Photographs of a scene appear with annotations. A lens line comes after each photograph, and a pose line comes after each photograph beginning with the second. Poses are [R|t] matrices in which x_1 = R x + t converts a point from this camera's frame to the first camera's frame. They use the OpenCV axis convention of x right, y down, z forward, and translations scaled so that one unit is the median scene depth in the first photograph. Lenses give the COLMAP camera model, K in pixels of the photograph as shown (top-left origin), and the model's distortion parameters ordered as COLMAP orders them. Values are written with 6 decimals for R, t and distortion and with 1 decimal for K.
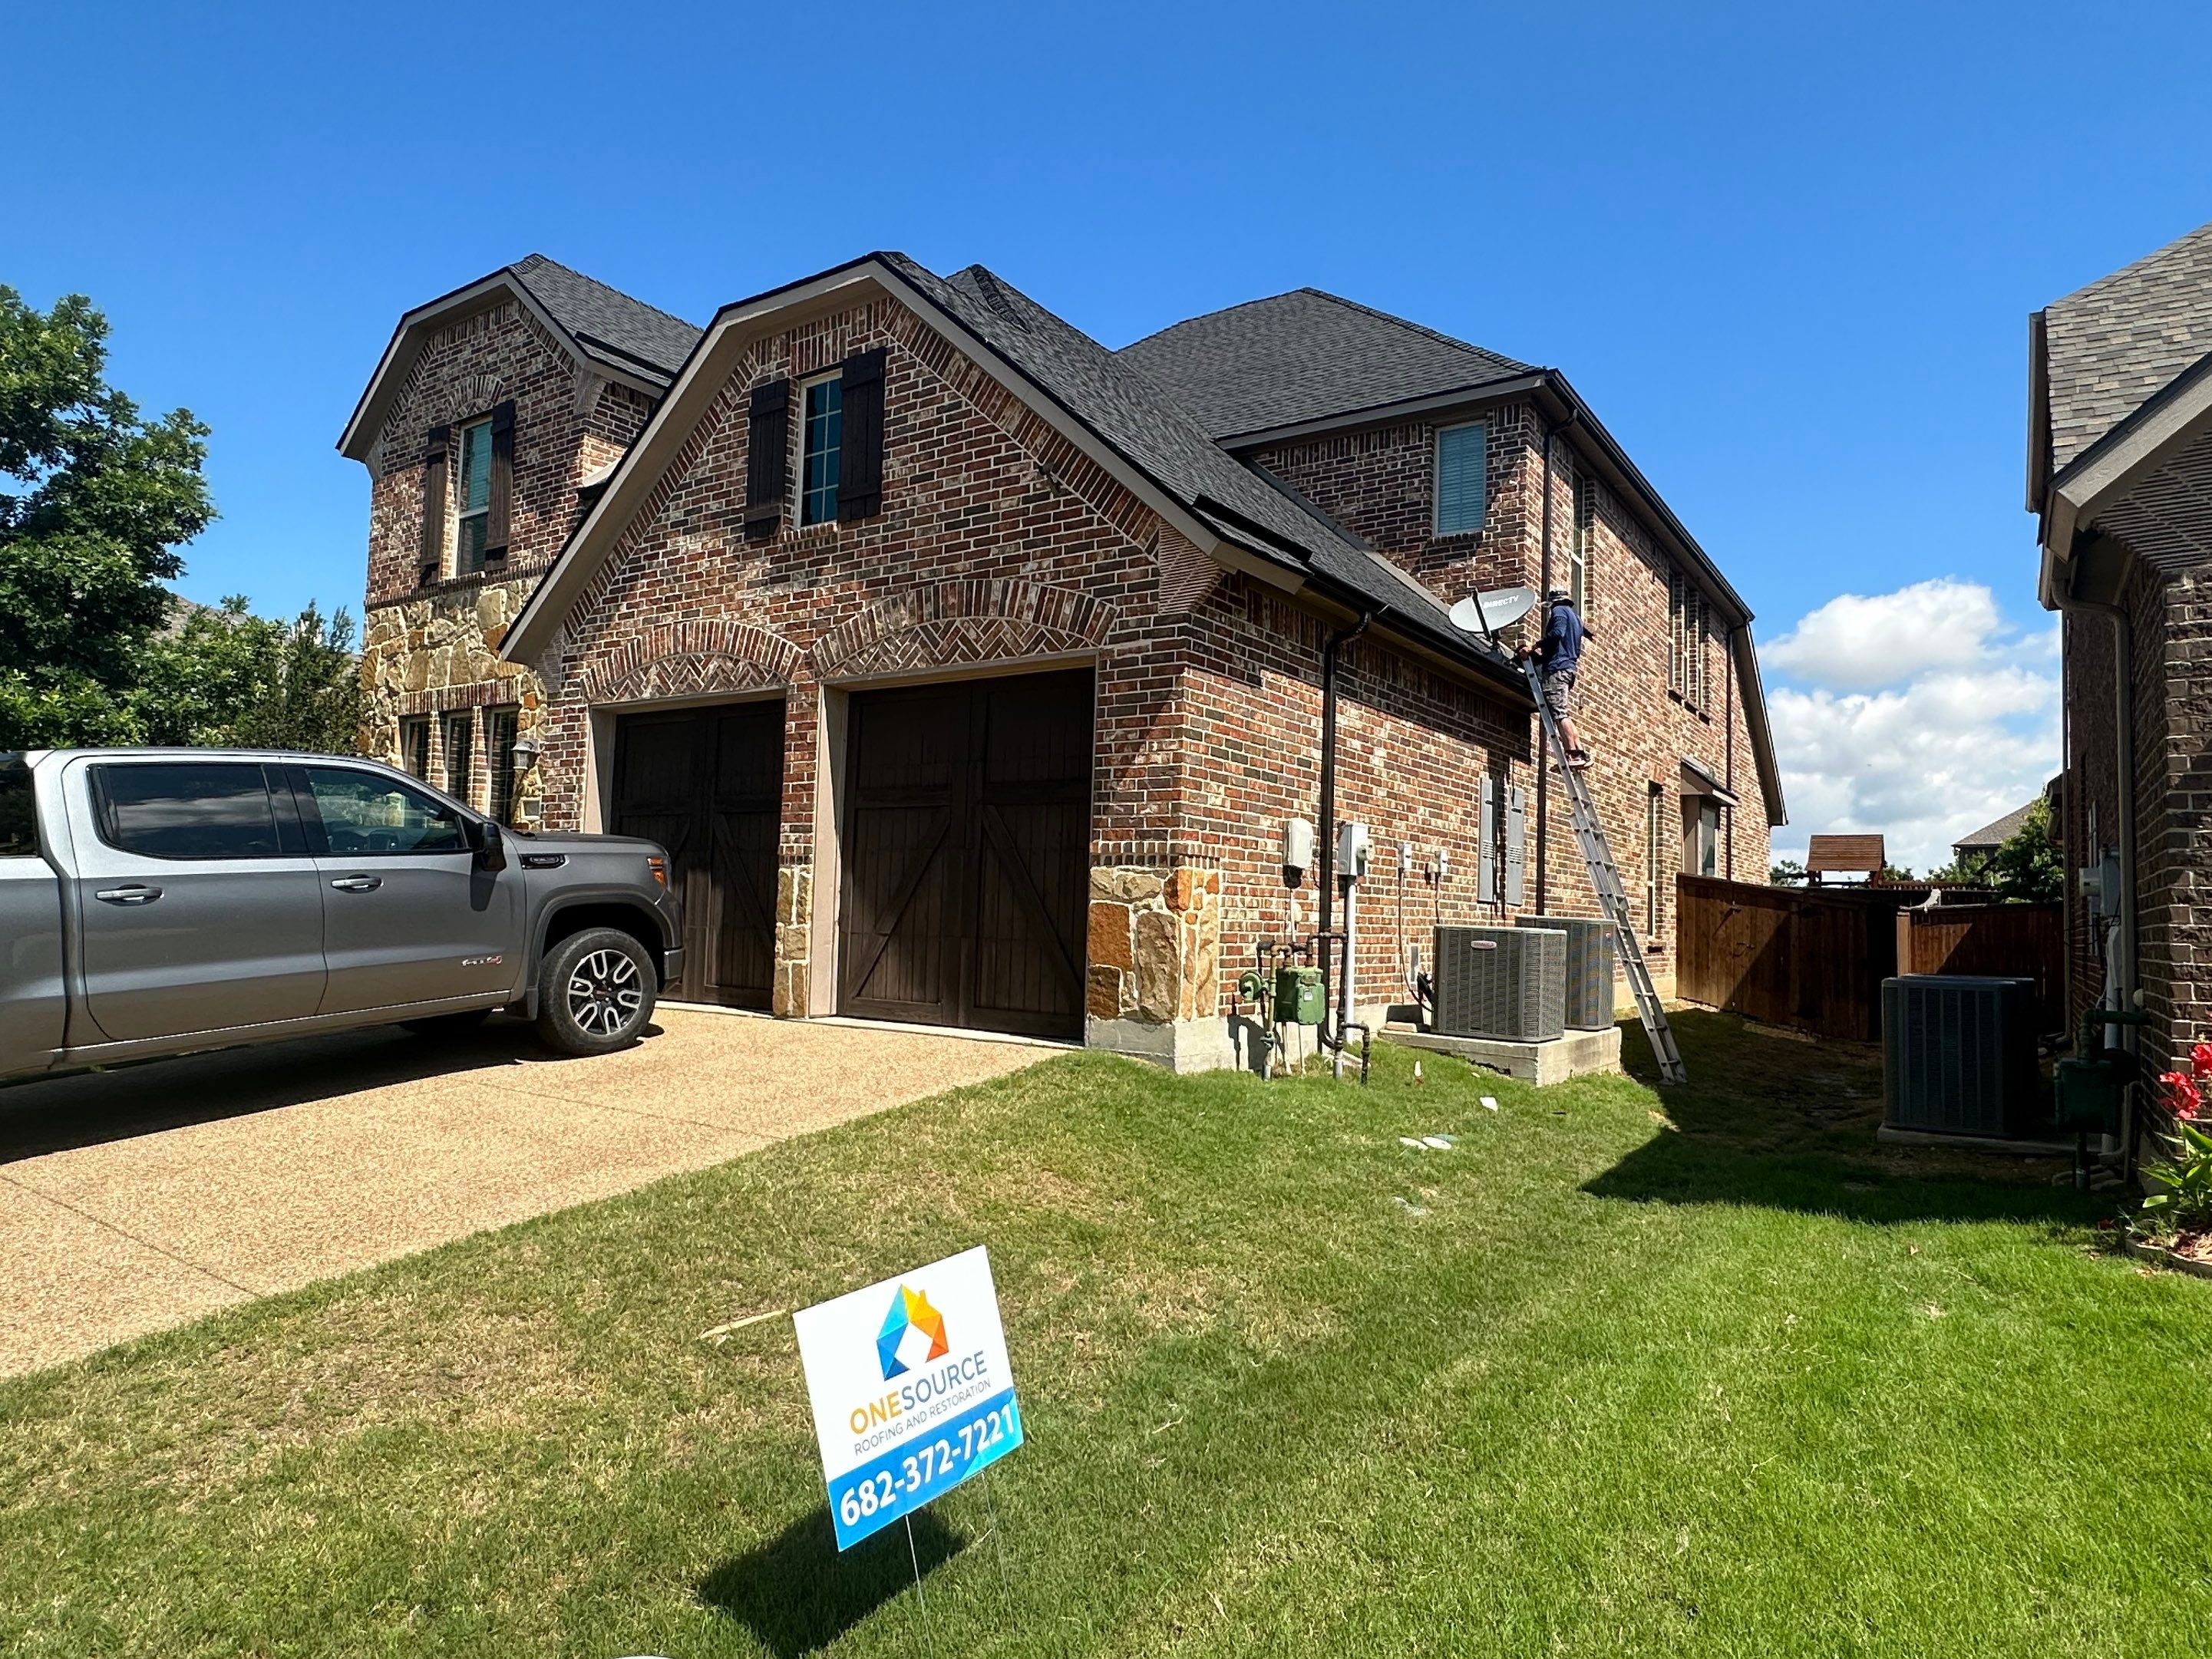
lens RADIAL K [[1324.1, 0, 1106.8], [0, 1324.1, 853.1], [0, 0, 1]] dist [-0.004780, 0.000859]
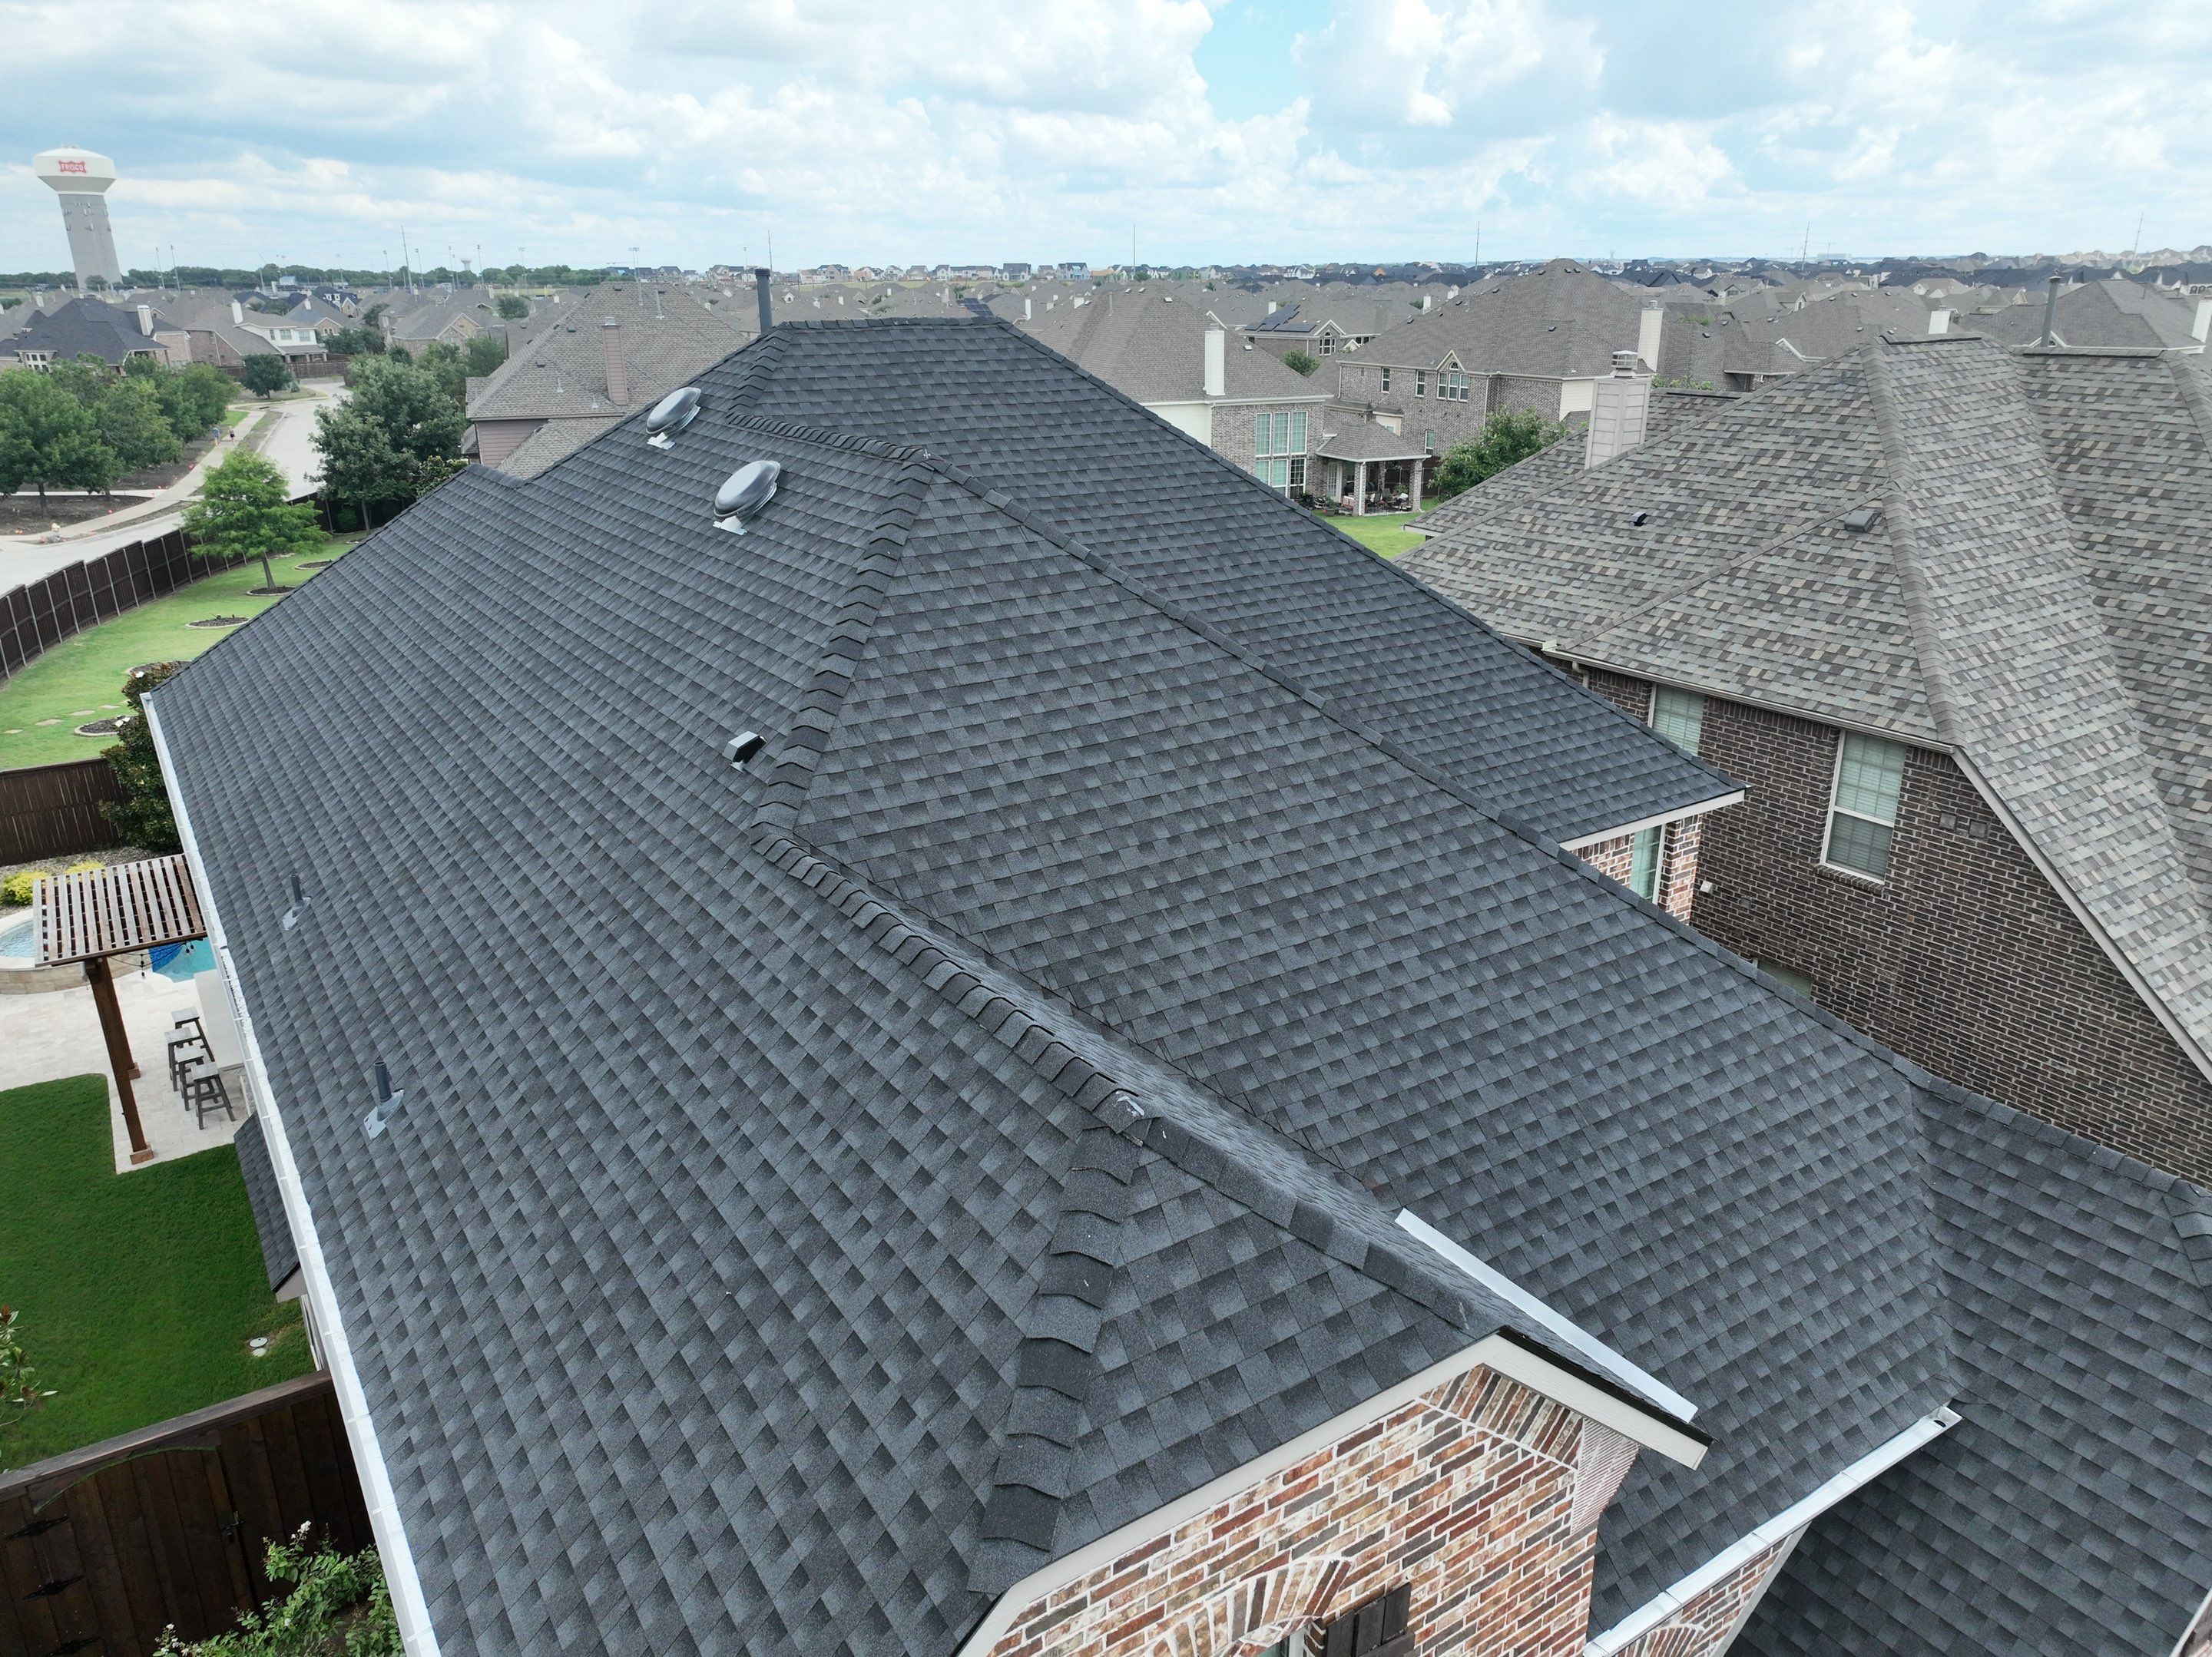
lens RADIAL K [[1547.0, 0, 1105.7], [0, 1547.0, 830.4], [0, 0, 1]] dist [-0.003791, 0.023662]
pose [[0.377979, -0.342676, 0.860061, -1.222095], [-0.028786, 0.924179, 0.380874, -1.096471], [-0.925367, -0.168720, 0.339456, 1.509004]]
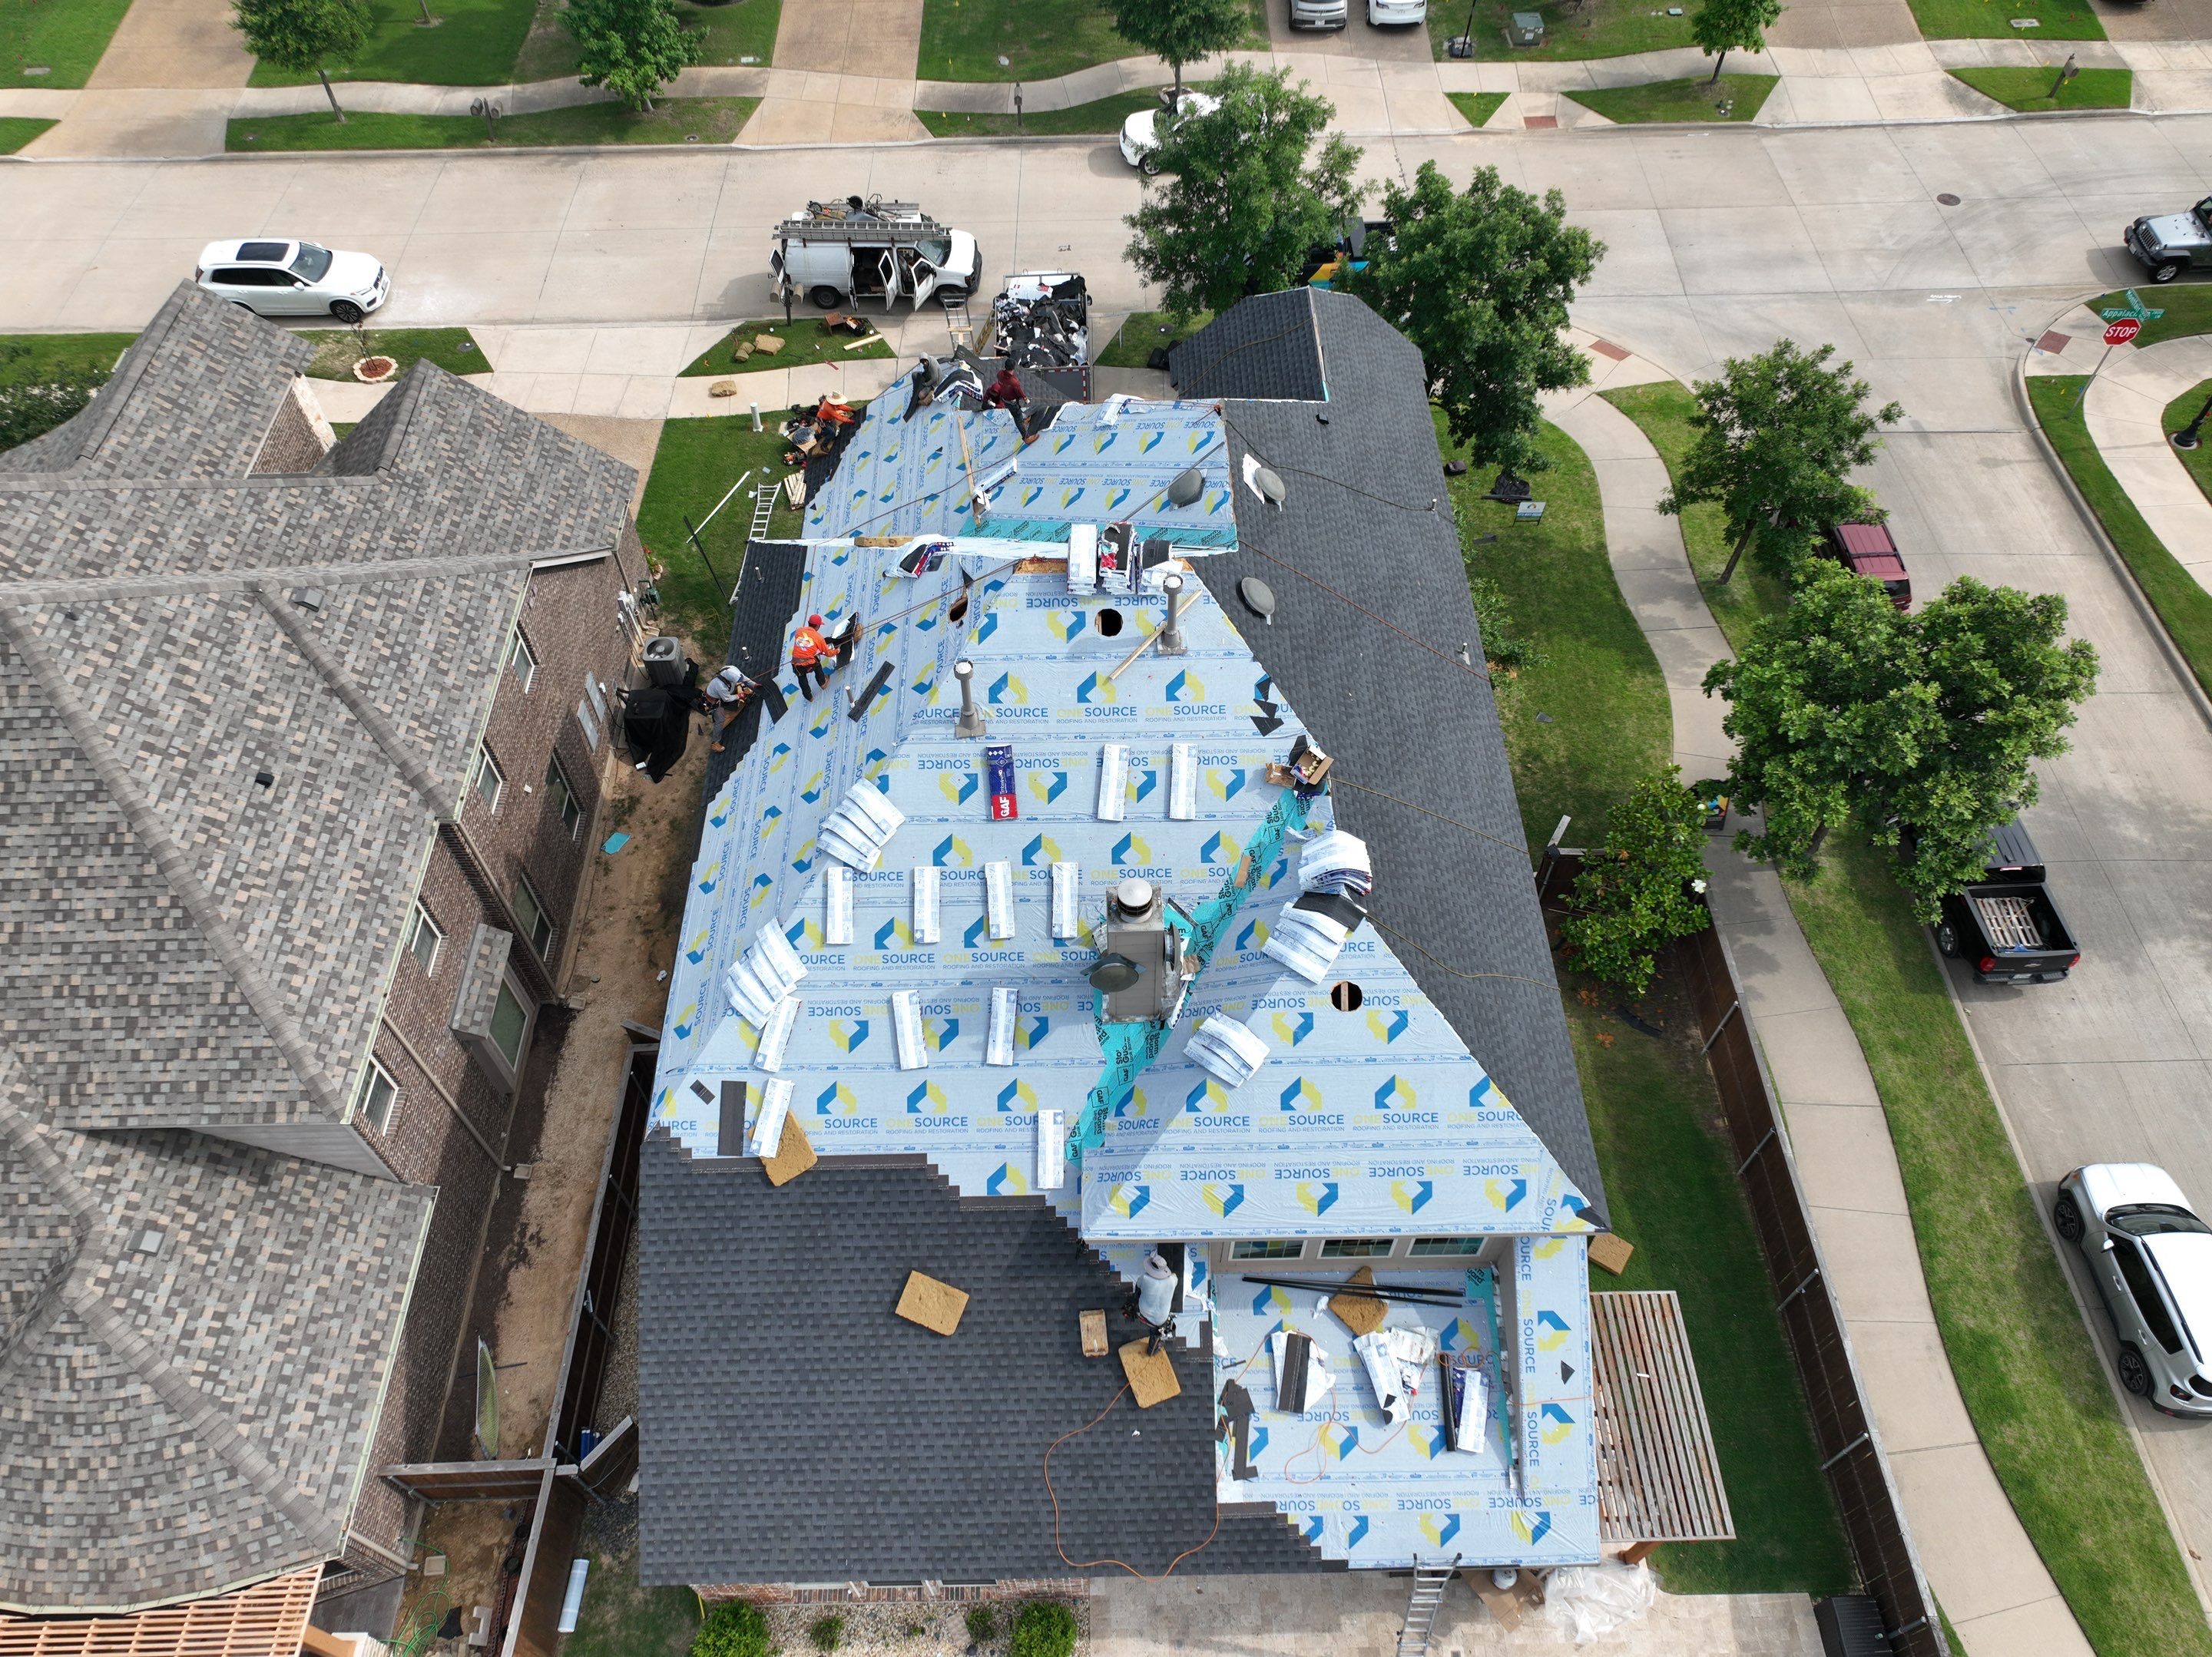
lens RADIAL K [[1547.0, 0, 1108.8], [0, 1547.0, 829.6], [0, 0, 1]] dist [-0.003791, 0.023662]
pose [[-0.812168, 0.450887, -0.370250, 1.292019], [0.008329, 0.643511, 0.765392, -2.506836], [0.583365, 0.618543, -0.526394, 3.836580]]
